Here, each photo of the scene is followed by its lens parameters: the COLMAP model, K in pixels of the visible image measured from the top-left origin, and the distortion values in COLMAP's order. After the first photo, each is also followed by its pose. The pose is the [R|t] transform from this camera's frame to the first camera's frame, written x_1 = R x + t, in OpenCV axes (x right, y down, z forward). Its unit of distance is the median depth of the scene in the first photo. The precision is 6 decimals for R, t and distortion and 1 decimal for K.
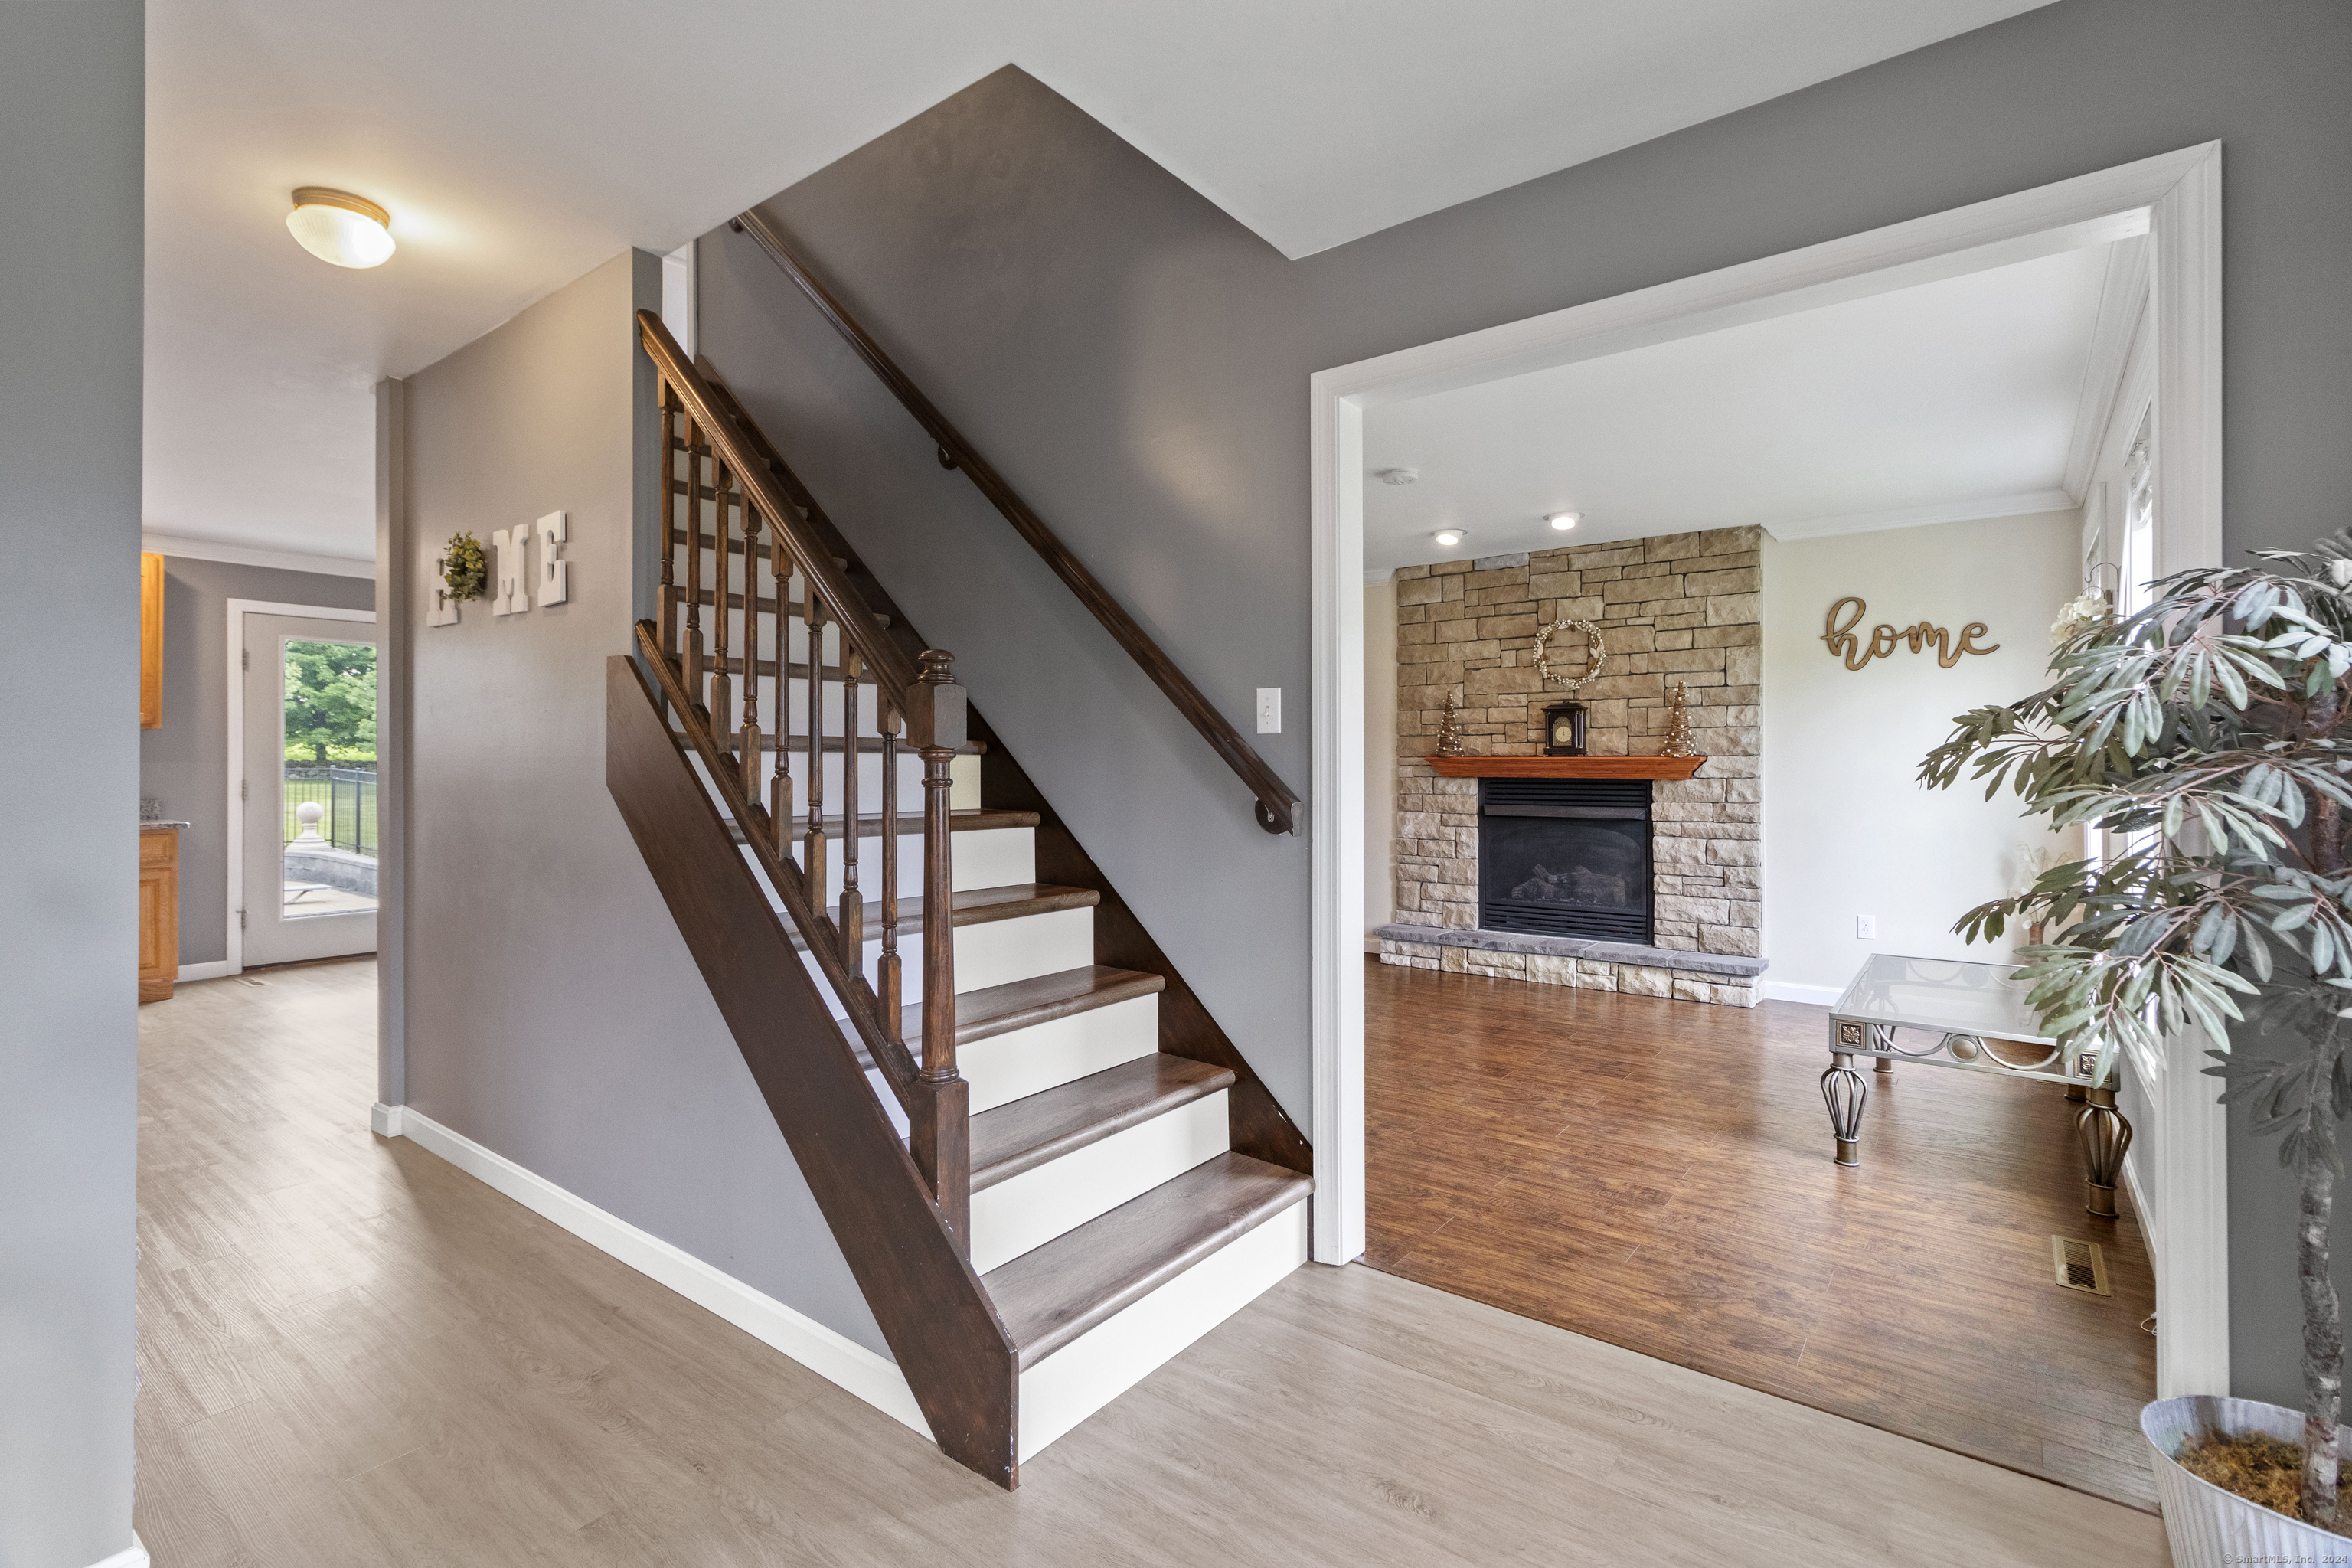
lens RADIAL K [[1082.7, 0, 1168.8], [0, 1082.7, 769.5], [0, 0, 1]] dist [0.005246, 0.001244]
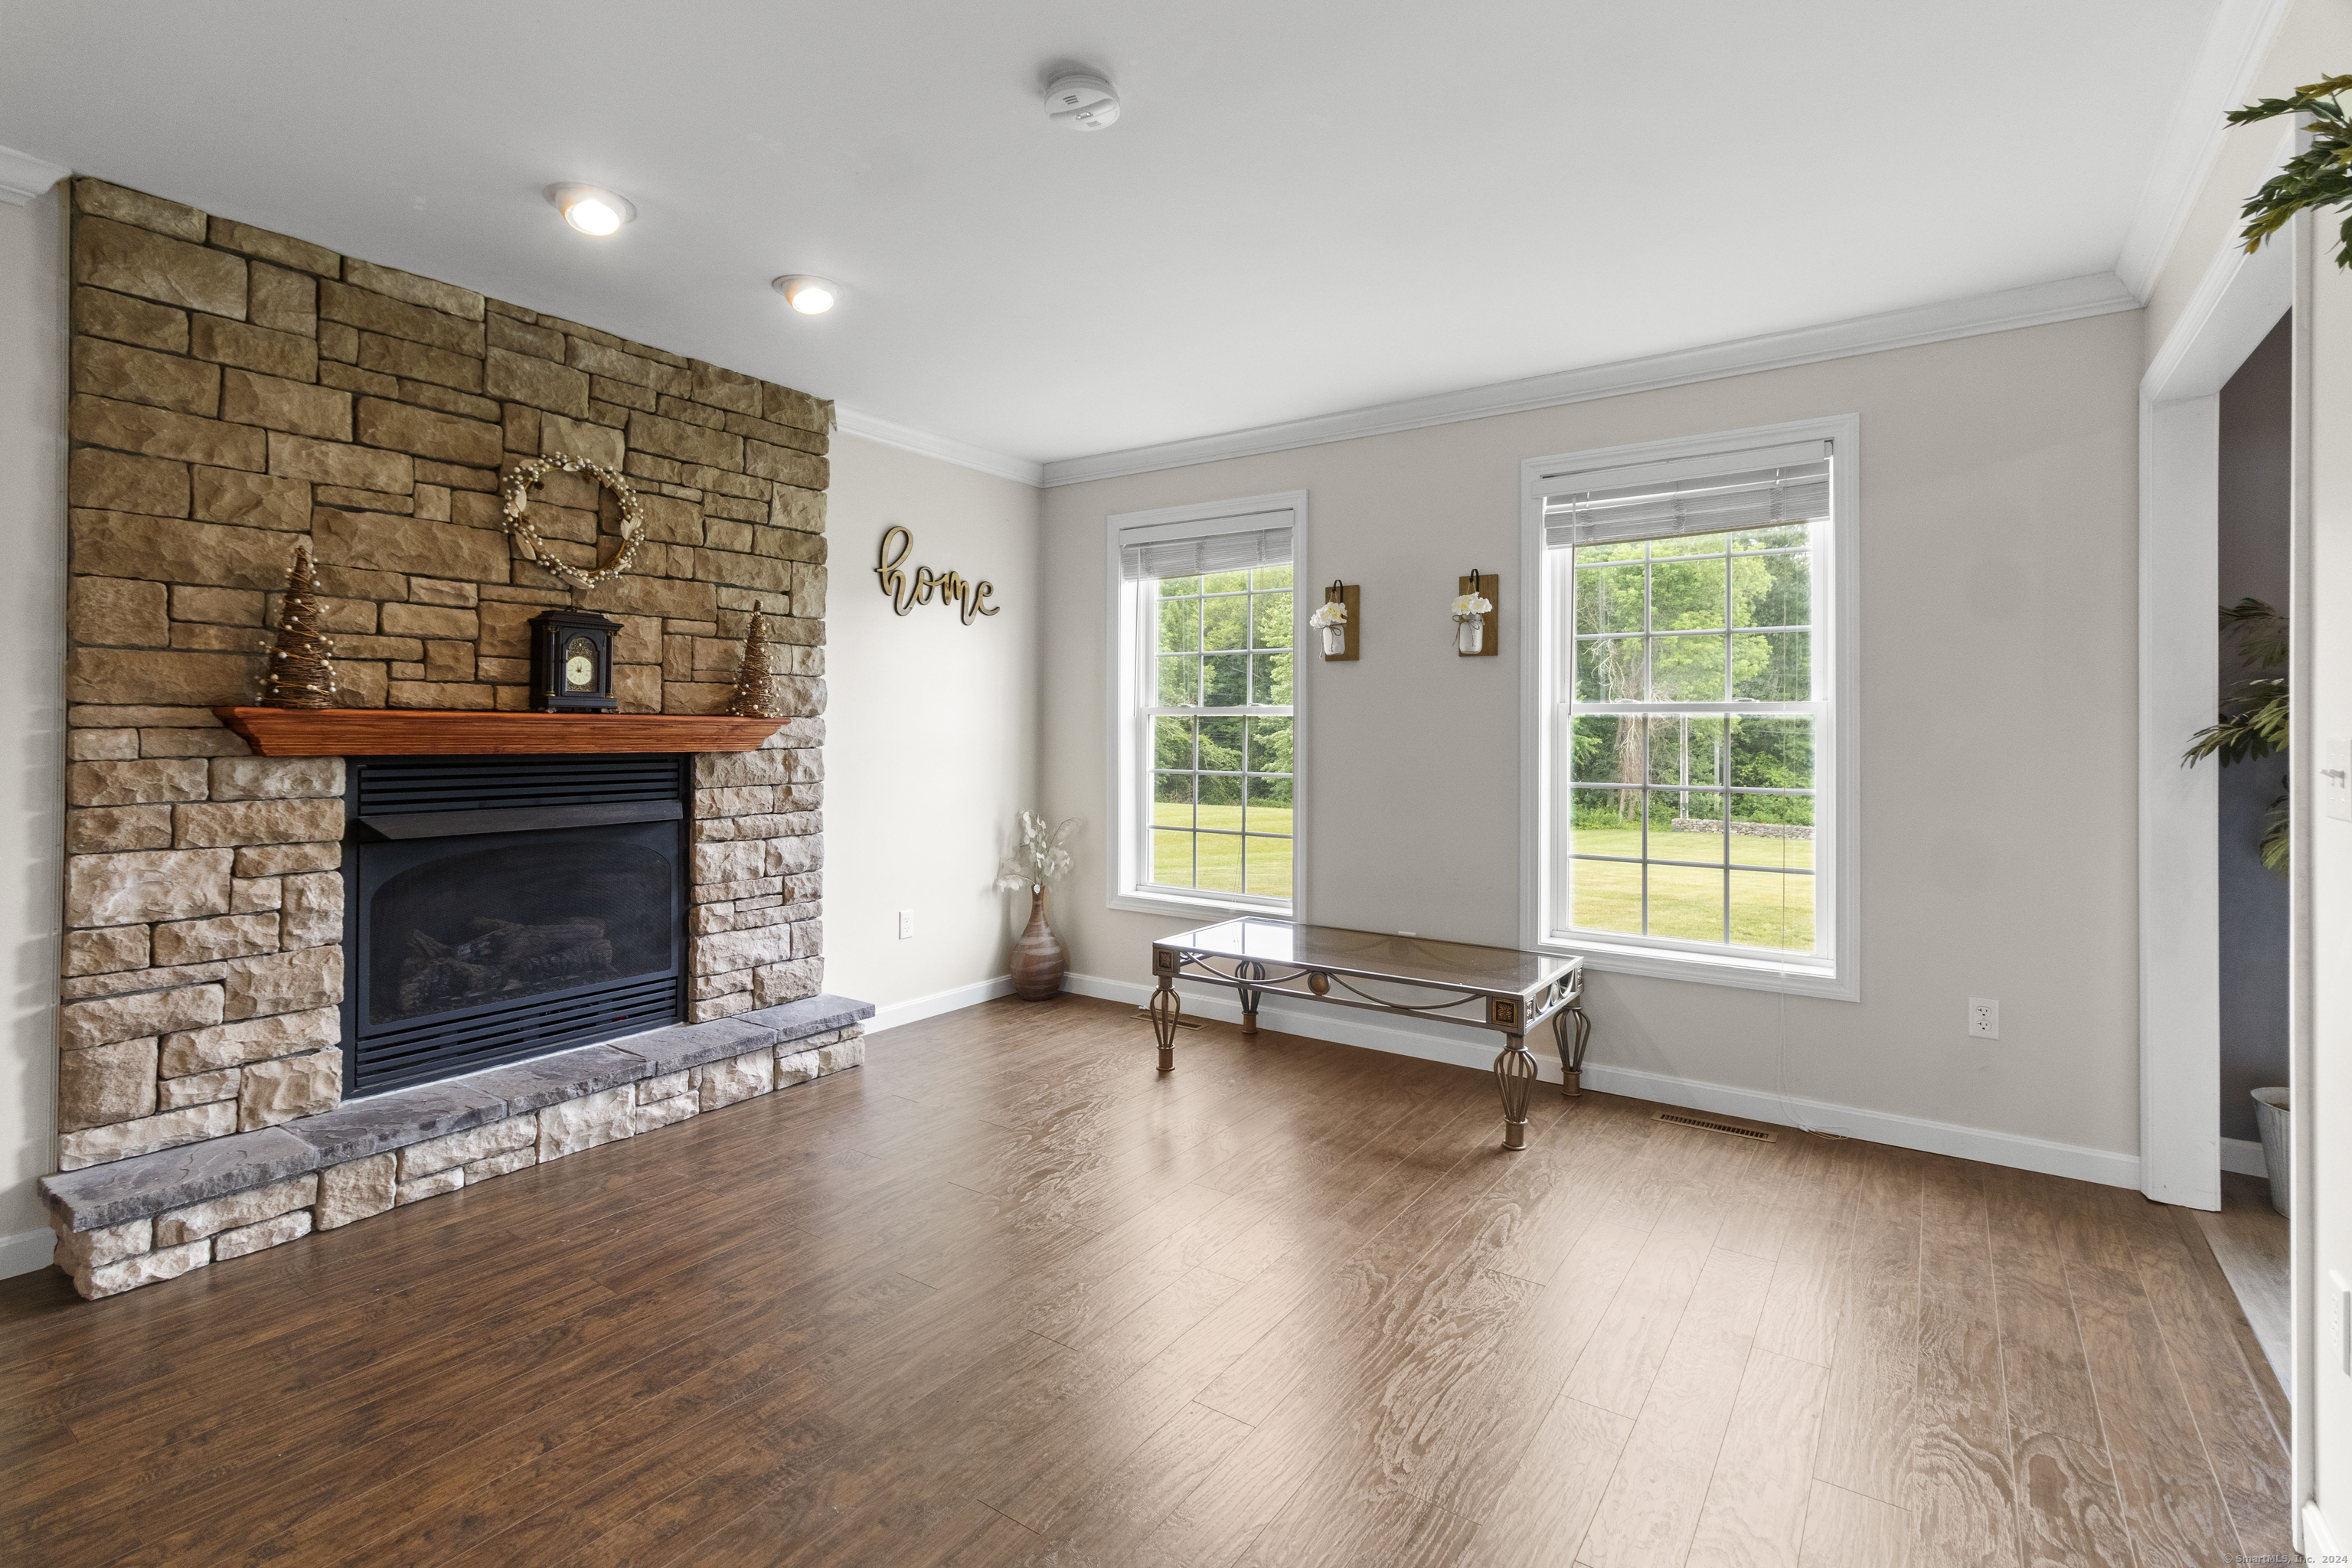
lens RADIAL K [[1082.7, 0, 1225.4], [0, 1082.7, 722.6], [0, 0, 1]] dist [0.005246, 0.001244]
pose [[-0.045548, 0.005798, 0.998945, -0.187624], [-0.004523, 0.999972, -0.006010, -0.005583], [-0.998952, -0.004792, -0.045521, 0.729686]]
